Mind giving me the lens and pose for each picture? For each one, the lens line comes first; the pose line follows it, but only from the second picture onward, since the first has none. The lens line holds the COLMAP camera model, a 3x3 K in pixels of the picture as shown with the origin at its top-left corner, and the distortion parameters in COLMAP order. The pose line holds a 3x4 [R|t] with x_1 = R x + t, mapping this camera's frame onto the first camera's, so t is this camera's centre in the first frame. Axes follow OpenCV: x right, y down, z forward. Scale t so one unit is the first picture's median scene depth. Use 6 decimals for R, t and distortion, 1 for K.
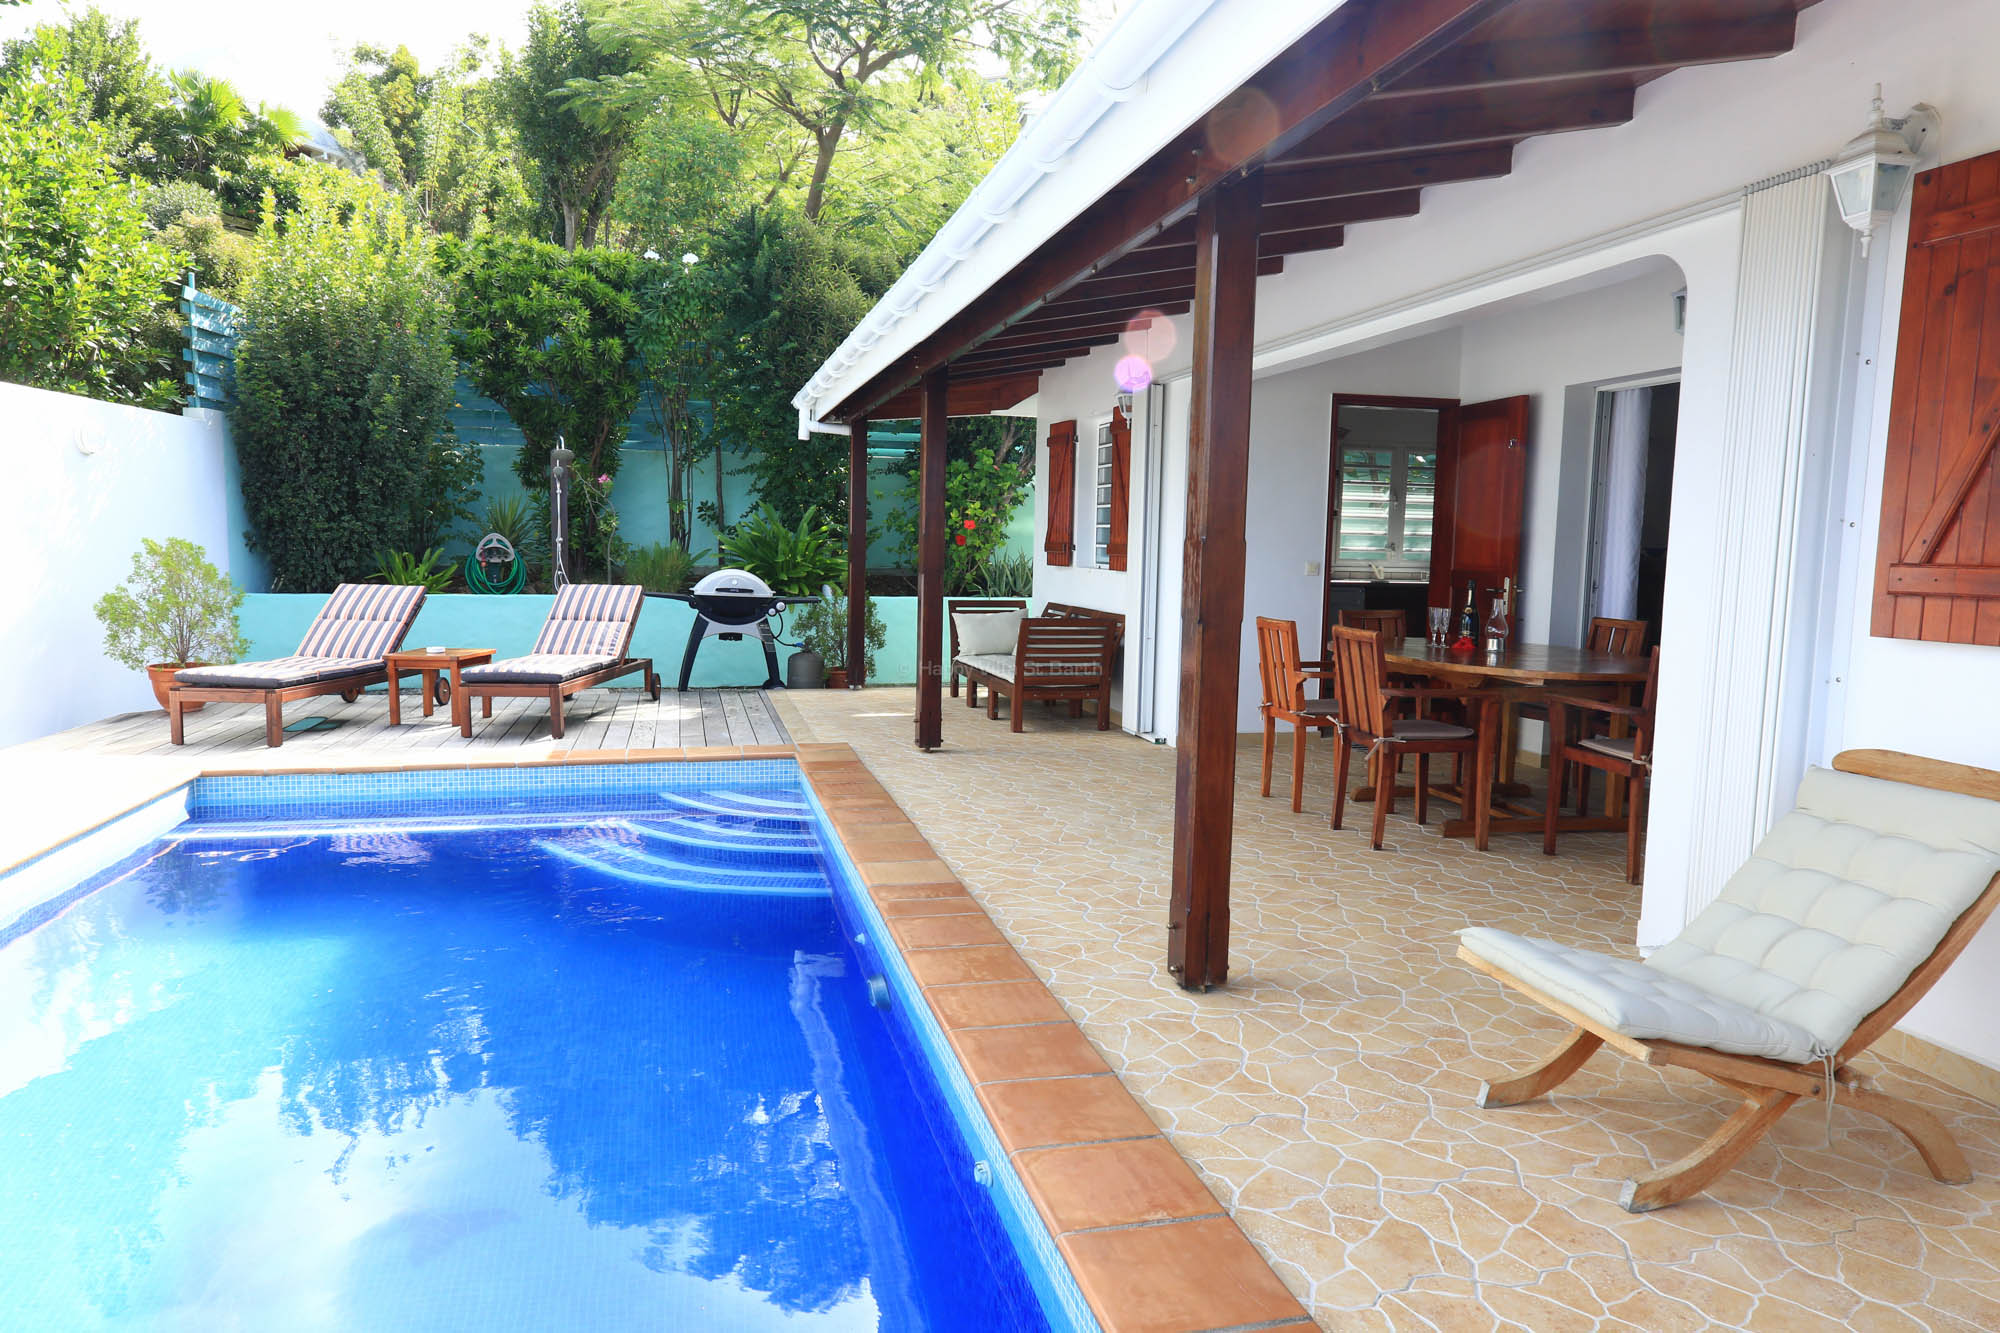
lens RADIAL K [[1286.3, 0, 1000.0], [0, 1286.3, 666.5], [0, 0, 1]] dist [0.002727, 0.023496]
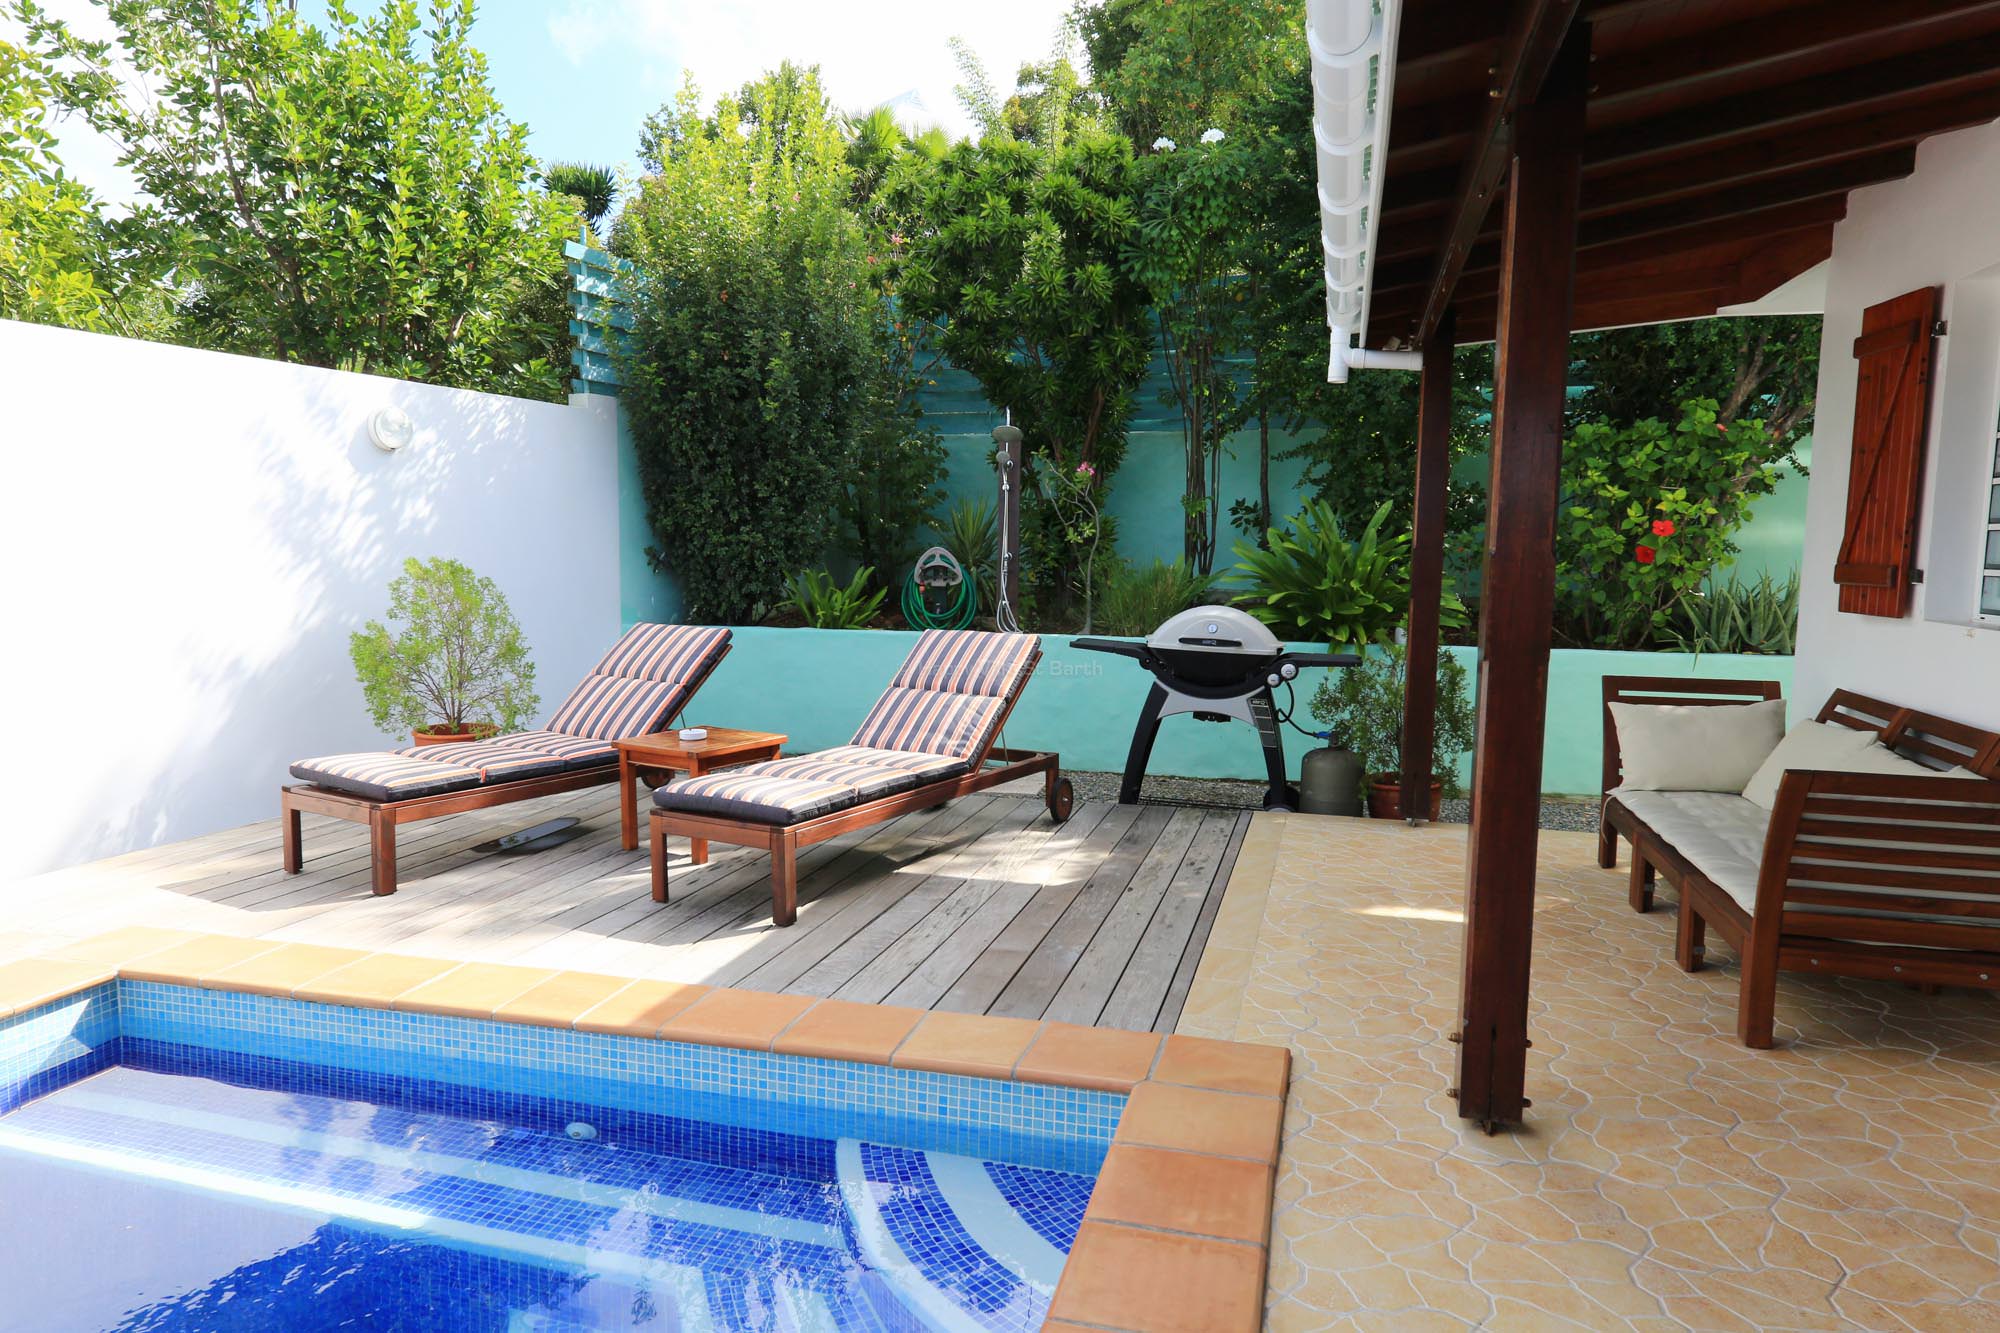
lens RADIAL K [[1286.3, 0, 1000.0], [0, 1286.3, 666.5], [0, 0, 1]] dist [0.002727, 0.023496]
pose [[0.874975, 0.041385, -0.482397, -0.002641], [-0.044379, 0.999001, 0.005211, -0.042850], [0.482131, 0.016849, 0.875937, 0.394105]]
